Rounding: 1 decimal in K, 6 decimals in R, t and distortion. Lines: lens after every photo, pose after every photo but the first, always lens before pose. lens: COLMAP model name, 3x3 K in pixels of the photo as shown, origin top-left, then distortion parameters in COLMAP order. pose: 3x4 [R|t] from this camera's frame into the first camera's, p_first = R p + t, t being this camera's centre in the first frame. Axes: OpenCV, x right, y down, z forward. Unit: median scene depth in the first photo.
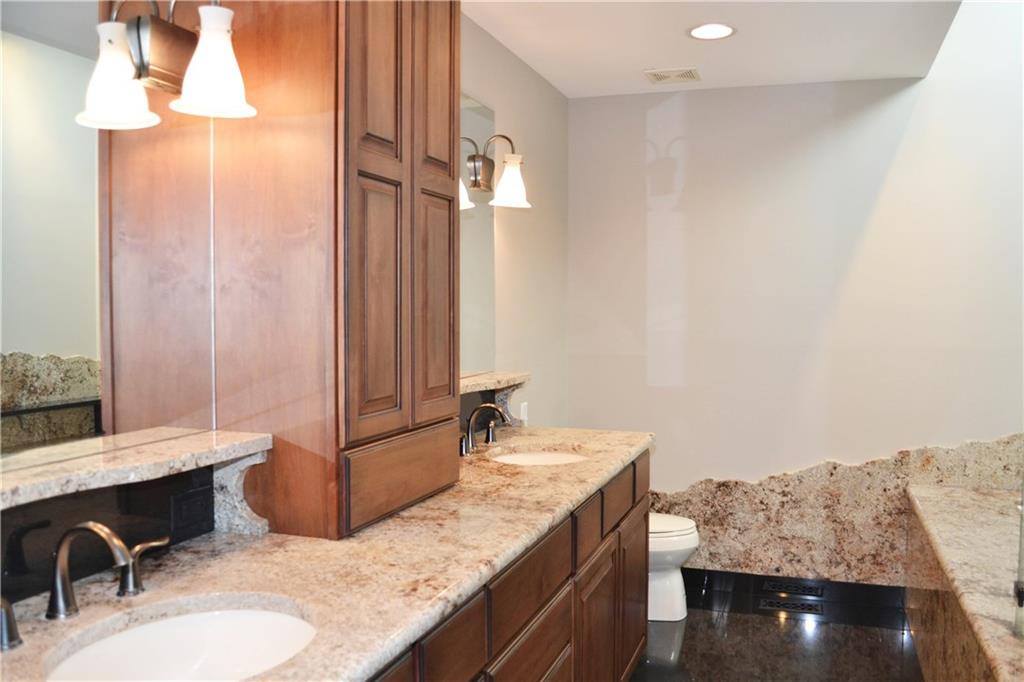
lens RADIAL K [[885.3, 0, 512.0], [0, 885.3, 341.0], [0, 0, 1]] dist [0.001222, 0.000384]
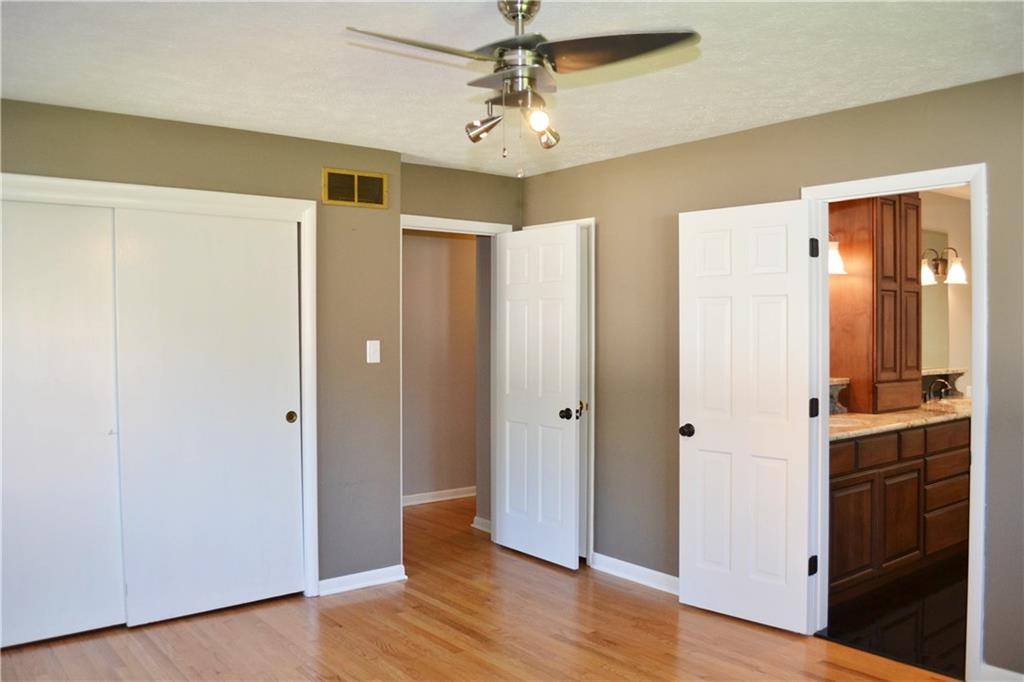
lens RADIAL K [[834.3, 0, 512.0], [0, 834.3, 341.0], [0, 0, 1]] dist [-0.053023, -0.000315]
pose [[0.844588, 0.001510, -0.535414, 0.242098], [-0.013806, 0.999725, -0.018959, 0.045042], [0.535238, 0.023405, 0.844377, -1.833951]]
